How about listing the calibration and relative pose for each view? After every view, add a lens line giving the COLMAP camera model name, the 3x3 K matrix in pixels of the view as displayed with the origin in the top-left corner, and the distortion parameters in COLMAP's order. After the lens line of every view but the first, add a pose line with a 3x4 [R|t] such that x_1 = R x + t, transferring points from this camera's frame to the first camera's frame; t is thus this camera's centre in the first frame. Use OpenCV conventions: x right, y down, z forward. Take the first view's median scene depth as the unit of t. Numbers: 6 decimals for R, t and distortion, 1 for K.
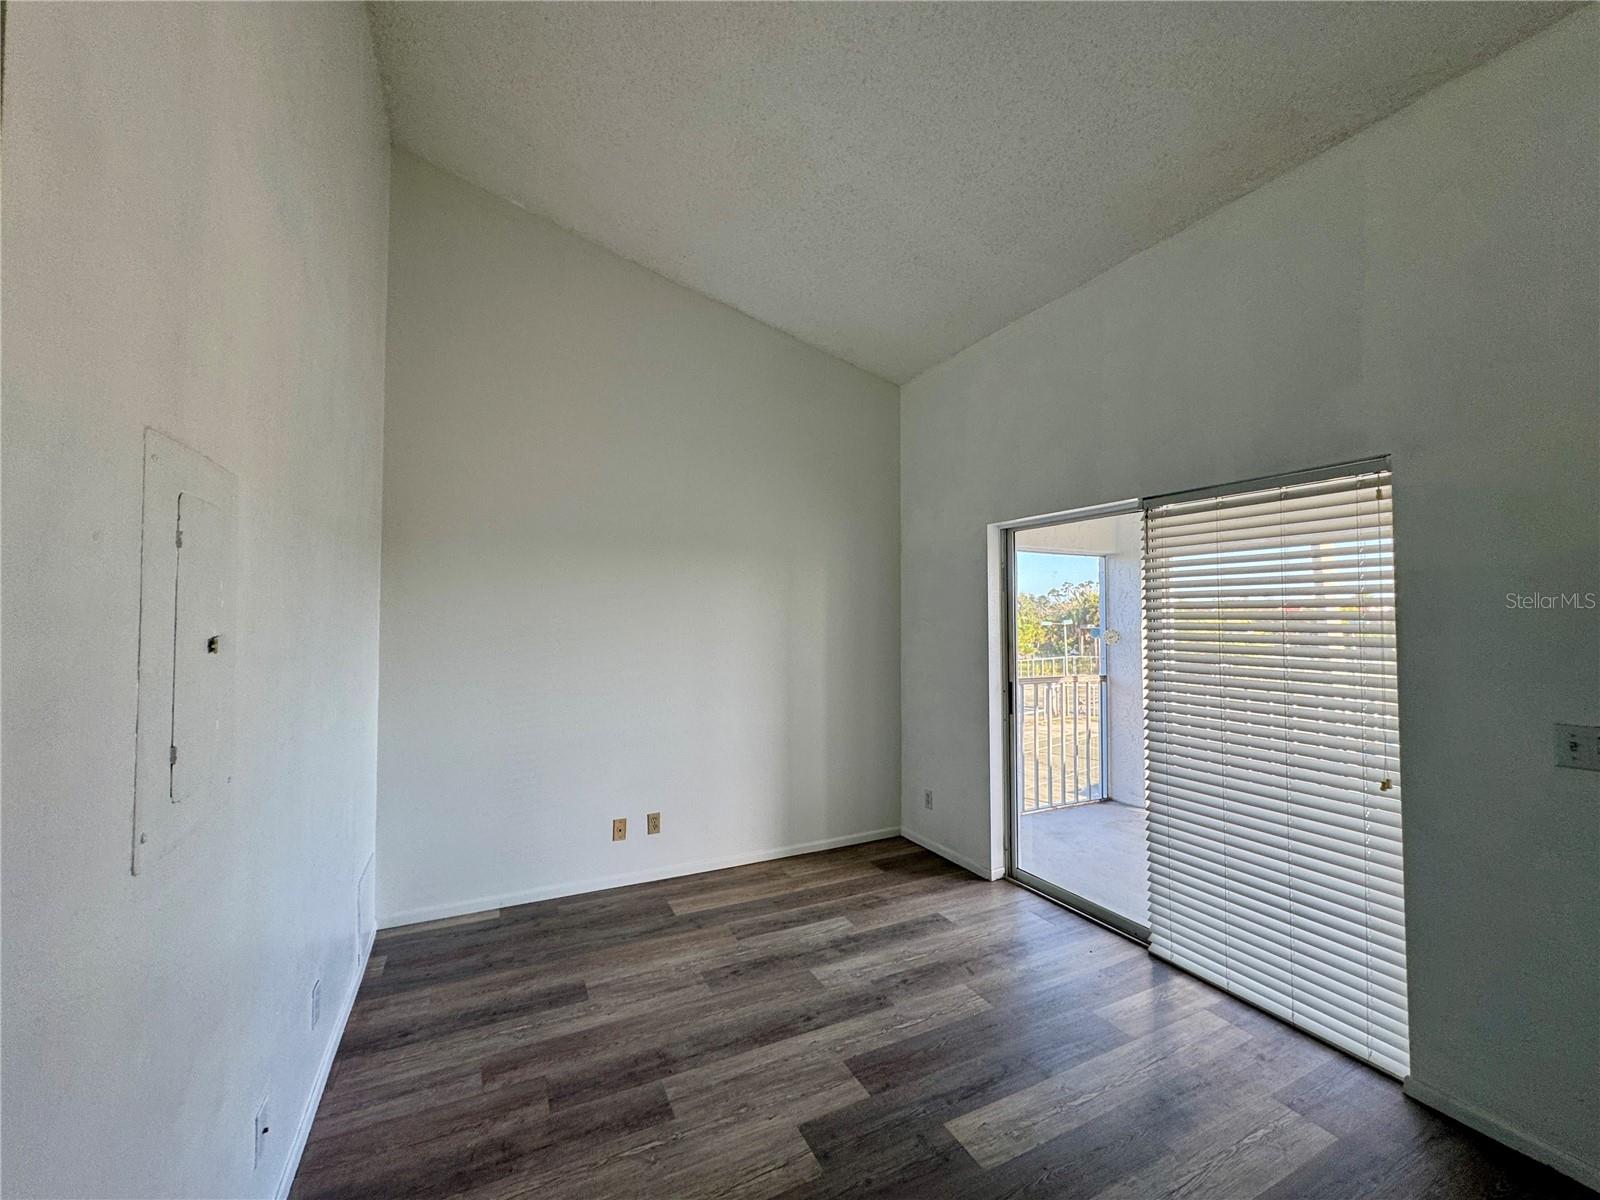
lens RADIAL K [[639.0, 0, 799.8], [0, 639.0, 596.1], [0, 0, 1]] dist [-0.002545, 0.000147]
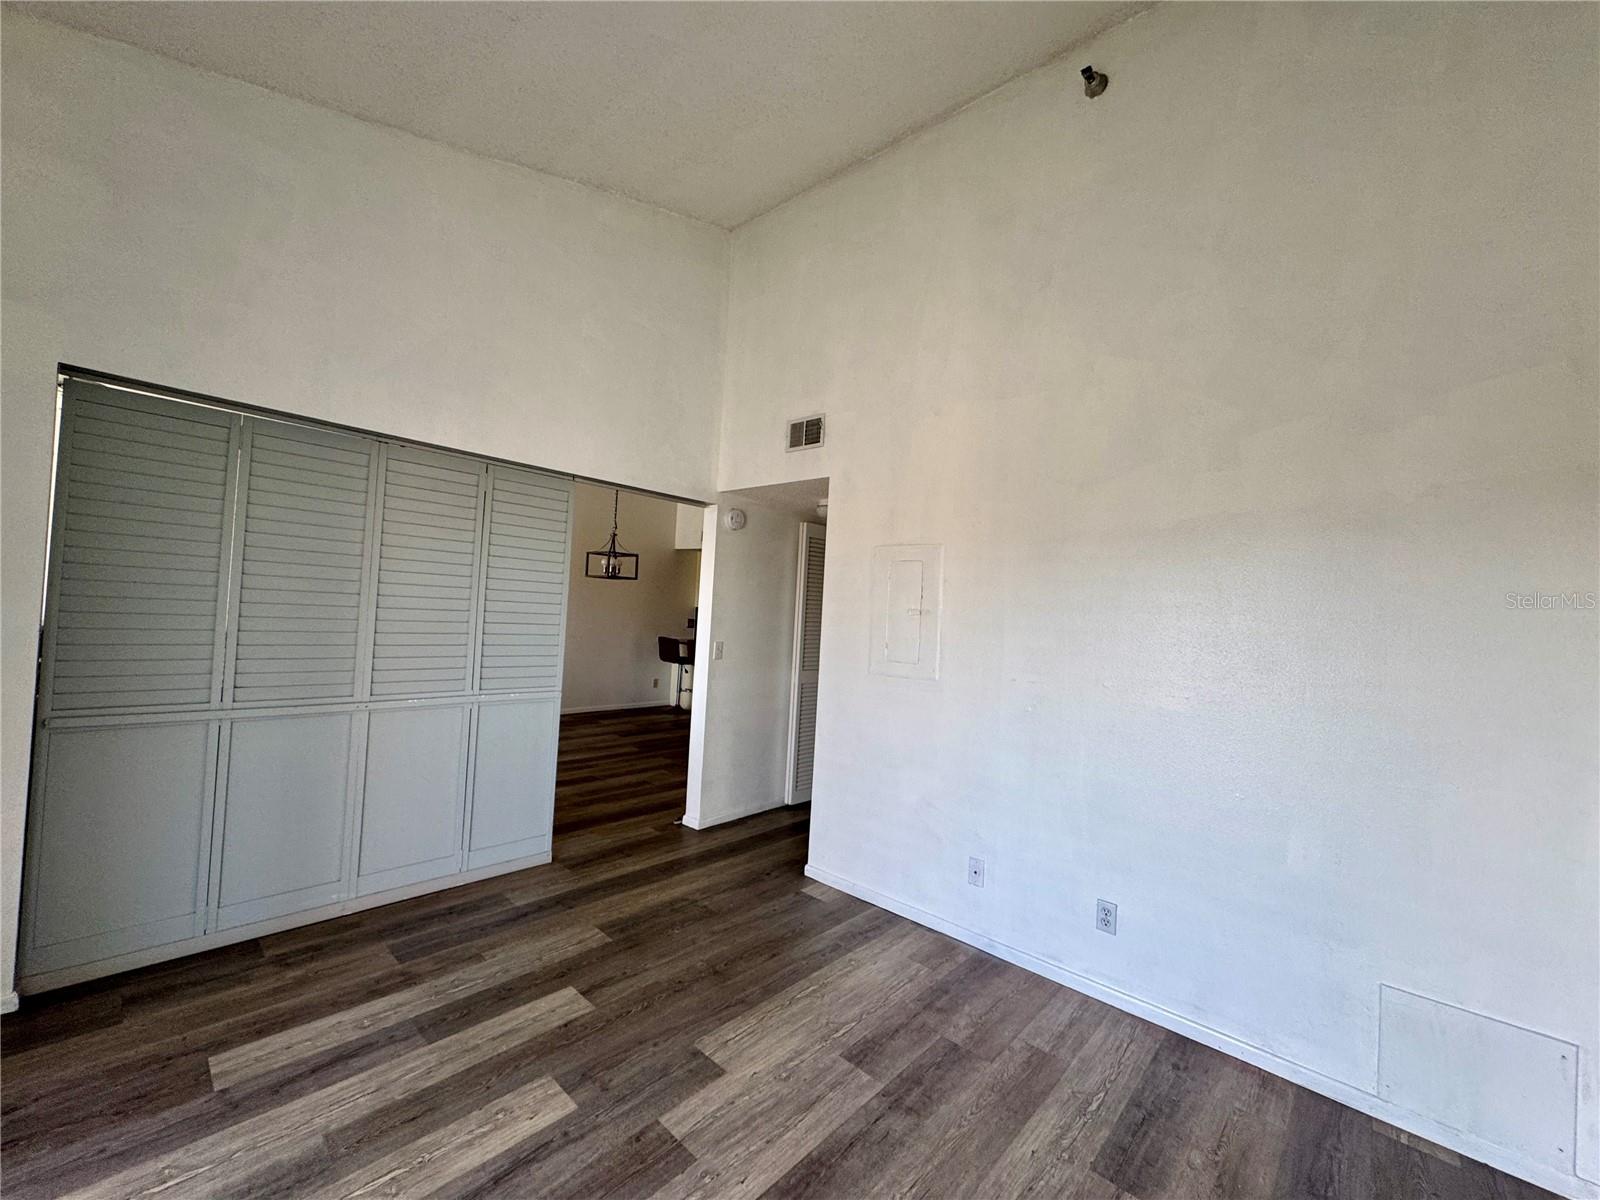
lens RADIAL K [[639.0, 0, 800.6], [0, 639.0, 597.6], [0, 0, 1]] dist [-0.002545, 0.000147]
pose [[-0.928903, -0.056080, -0.366053, 0.288789], [-0.042472, 0.998078, -0.045131, 0.091869], [0.367880, -0.026375, -0.929499, 1.895941]]
